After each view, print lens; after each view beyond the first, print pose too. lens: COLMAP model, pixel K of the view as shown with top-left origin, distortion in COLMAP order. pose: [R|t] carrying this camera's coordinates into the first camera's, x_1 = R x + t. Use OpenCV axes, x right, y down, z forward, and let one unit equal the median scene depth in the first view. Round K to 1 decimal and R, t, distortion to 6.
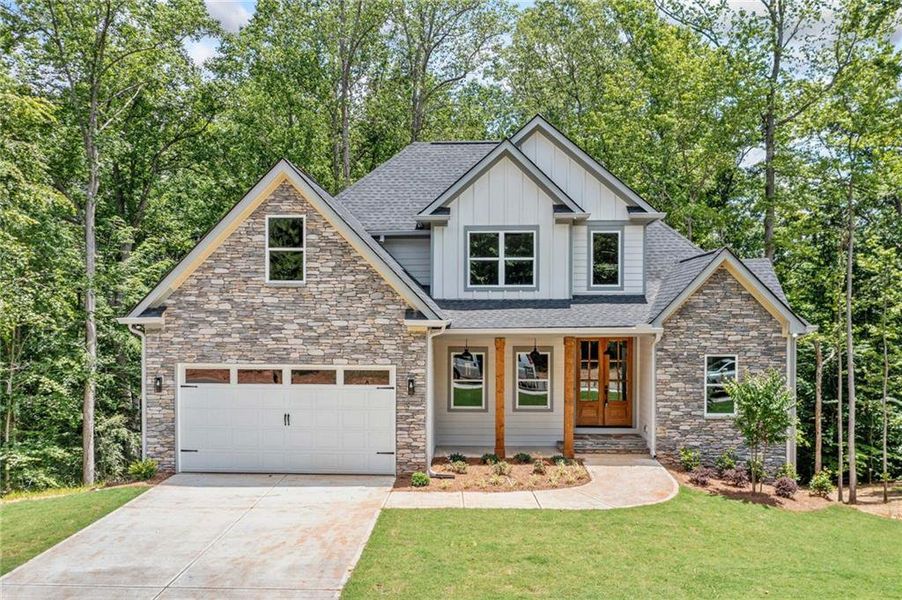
lens RADIAL K [[729.6, 0, 453.0], [0, 729.6, 321.1], [0, 0, 1]] dist [-0.005293, -0.003936]
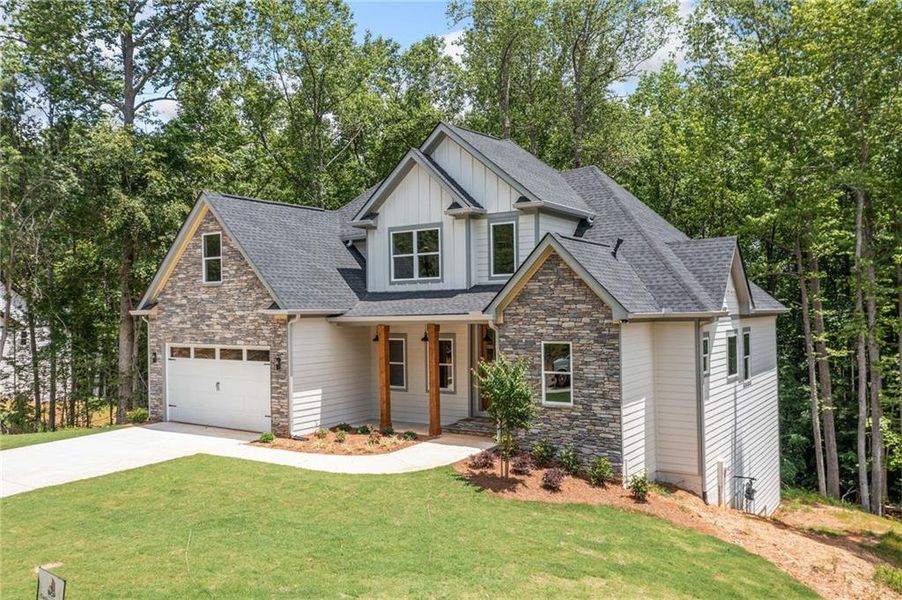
lens RADIAL K [[716.9, 0, 451.0], [0, 716.9, 300.0], [0, 0, 1]] dist [-0.000861, 0.000793]
pose [[0.848197, -0.019533, -0.529321, 0.824617], [0.007732, 0.999670, -0.024500, 0.013606], [0.529624, 0.016688, 0.848068, 0.116782]]
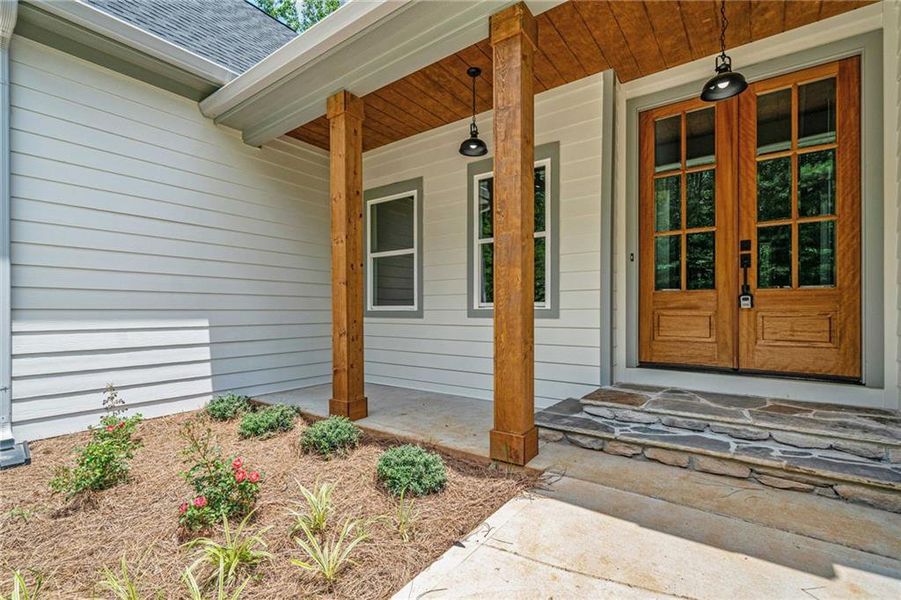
lens RADIAL K [[435.5, 0, 450.1], [0, 435.5, 303.1], [0, 0, 1]] dist [-0.000809, 0.000043]
pose [[0.844483, -0.002721, -0.535575, 0.245095], [-0.010538, 0.999709, -0.021695, 0.146838], [0.535478, 0.023965, 0.844209, 0.941560]]
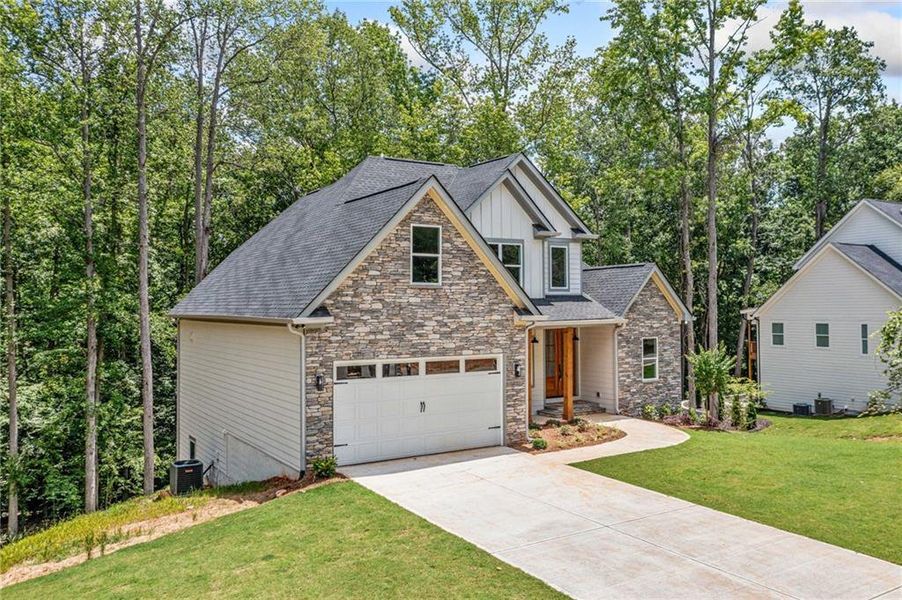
lens RADIAL K [[716.9, 0, 451.0], [0, 716.9, 300.0], [0, 0, 1]] dist [-0.000861, 0.000793]
pose [[0.824463, -0.002780, 0.565909, -0.813440], [0.016651, 0.999674, -0.019348, -0.006688], [-0.565671, 0.025374, 0.824240, 0.065768]]
